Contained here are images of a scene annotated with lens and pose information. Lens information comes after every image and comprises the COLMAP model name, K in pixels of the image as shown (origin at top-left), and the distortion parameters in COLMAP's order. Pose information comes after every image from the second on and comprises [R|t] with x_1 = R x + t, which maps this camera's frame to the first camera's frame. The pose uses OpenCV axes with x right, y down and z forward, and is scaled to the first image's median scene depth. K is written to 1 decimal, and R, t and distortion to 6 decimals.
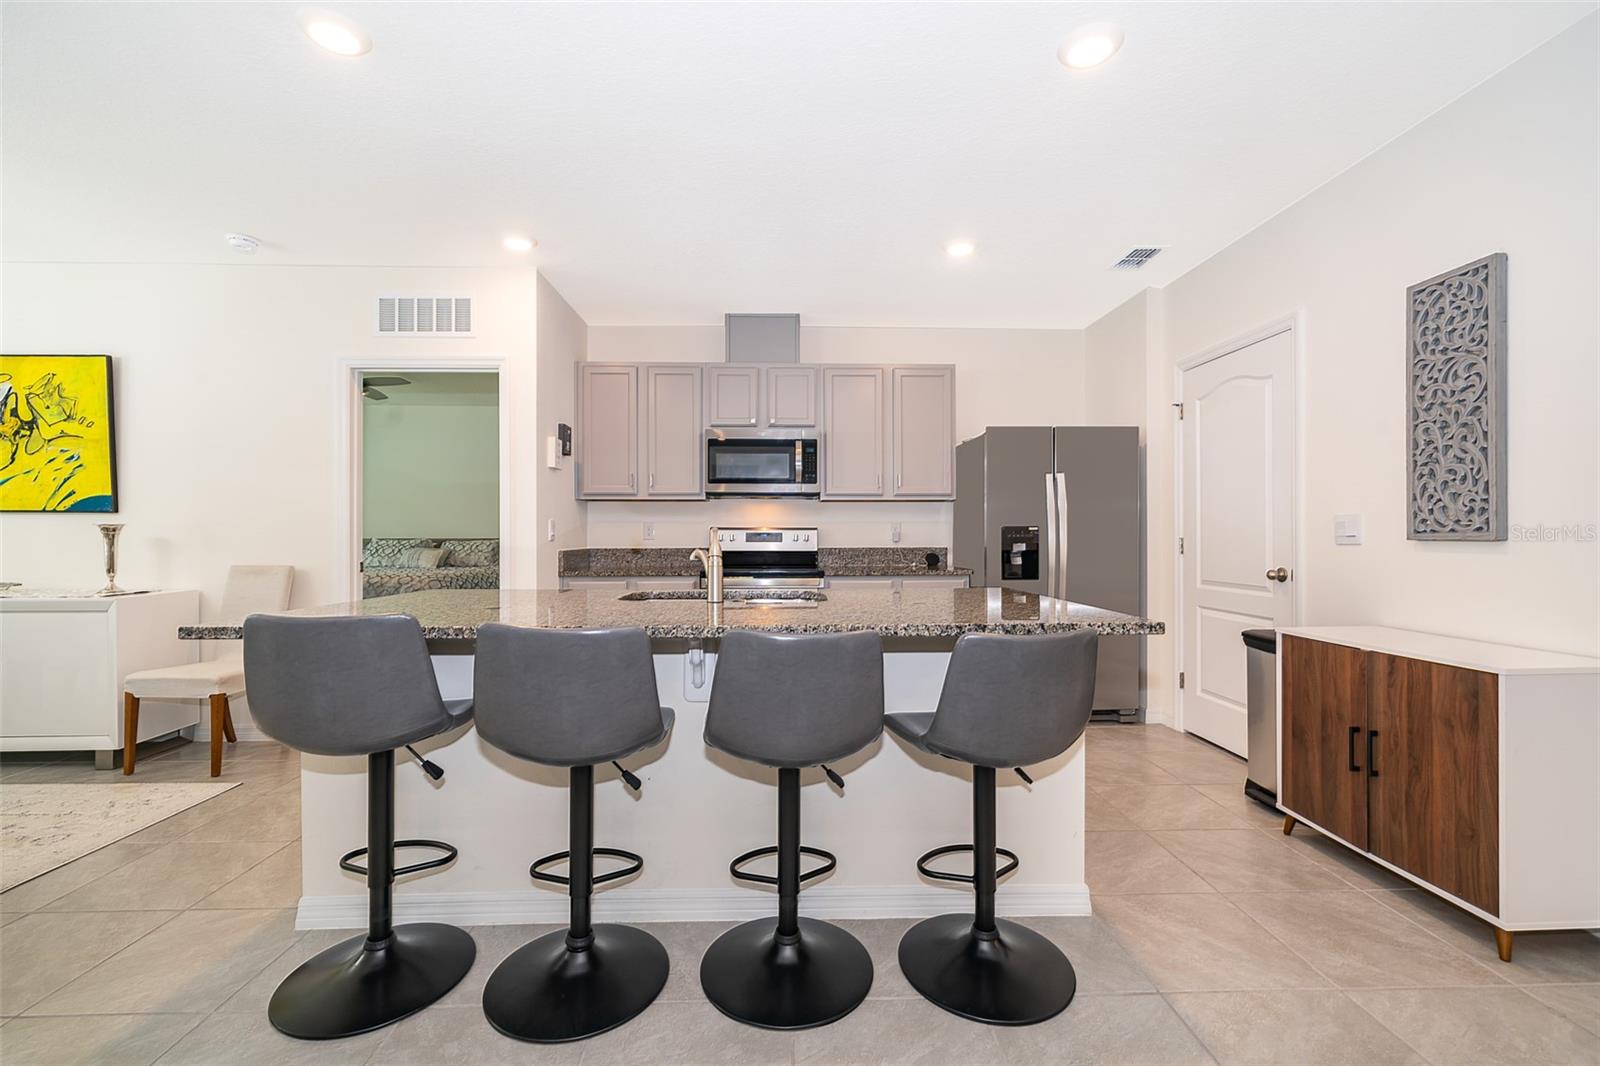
lens RADIAL K [[680.1, 0, 801.5], [0, 680.1, 532.3], [0, 0, 1]] dist [0.001443, 0.000428]
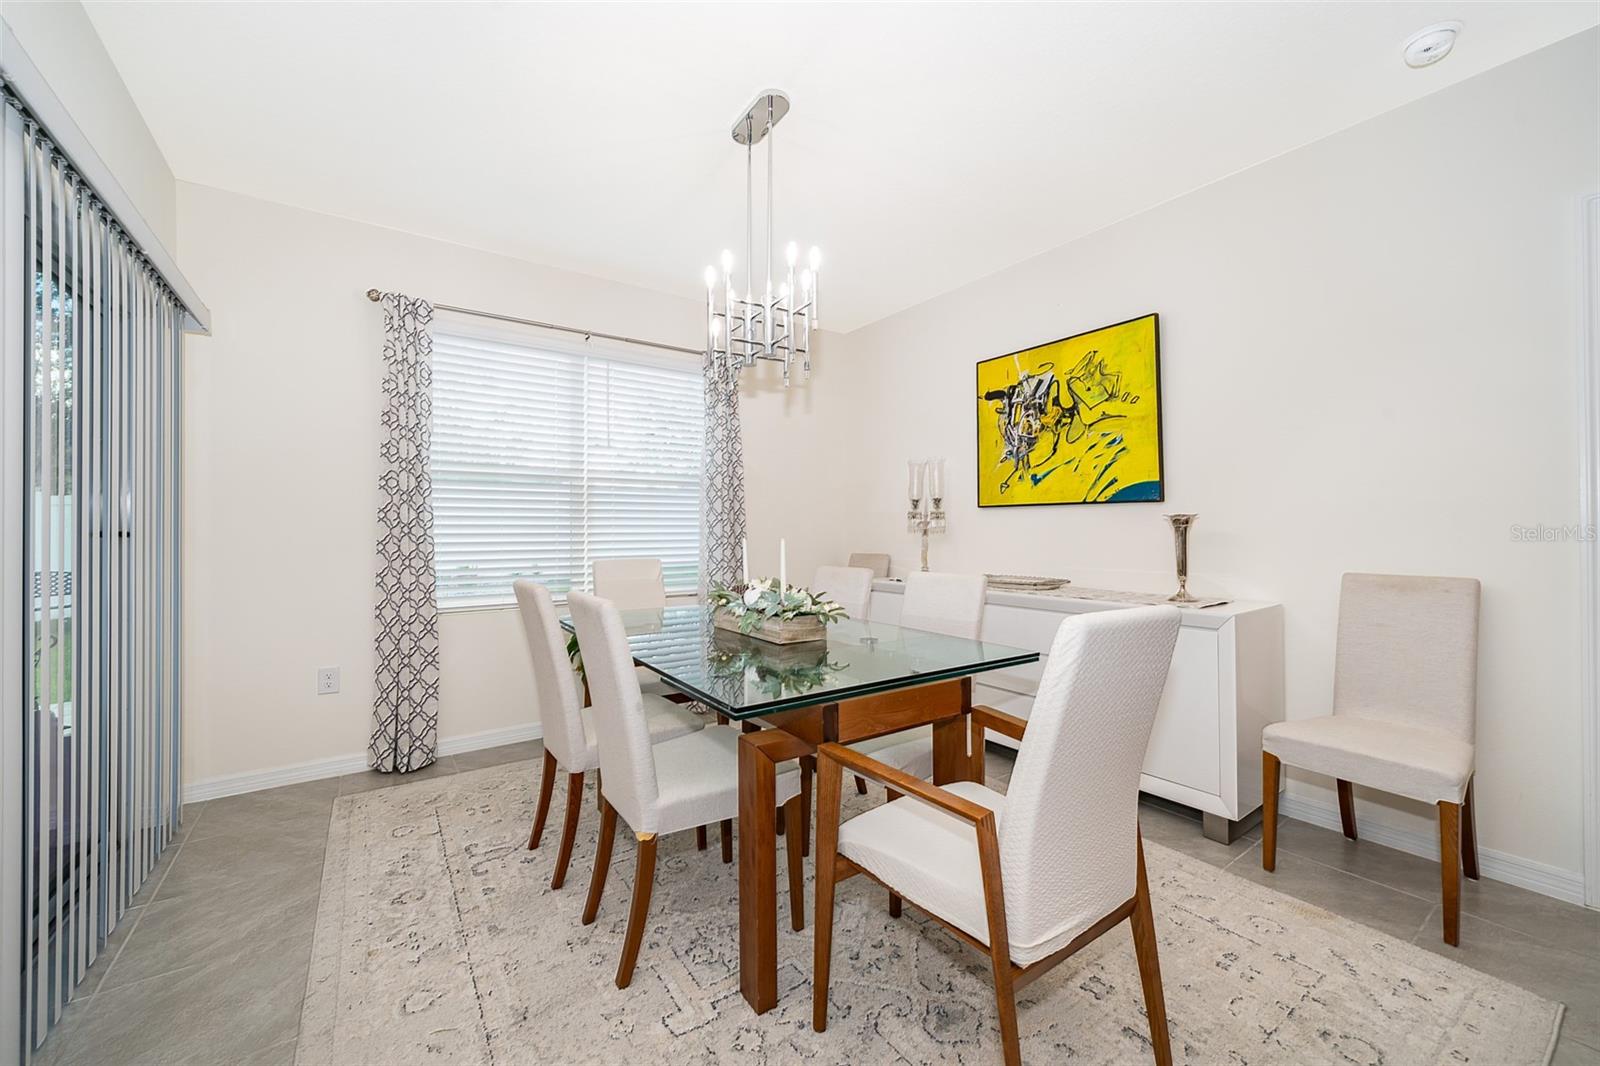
lens RADIAL K [[618.1, 0, 793.2], [0, 618.1, 527.0], [0, 0, 1]] dist [-0.004773, 0.000519]
pose [[0.548996, -0.004837, -0.835811, -0.623582], [0.006304, 0.999979, -0.001646, 0.000695], [0.835801, -0.004365, 0.549015, 0.209008]]
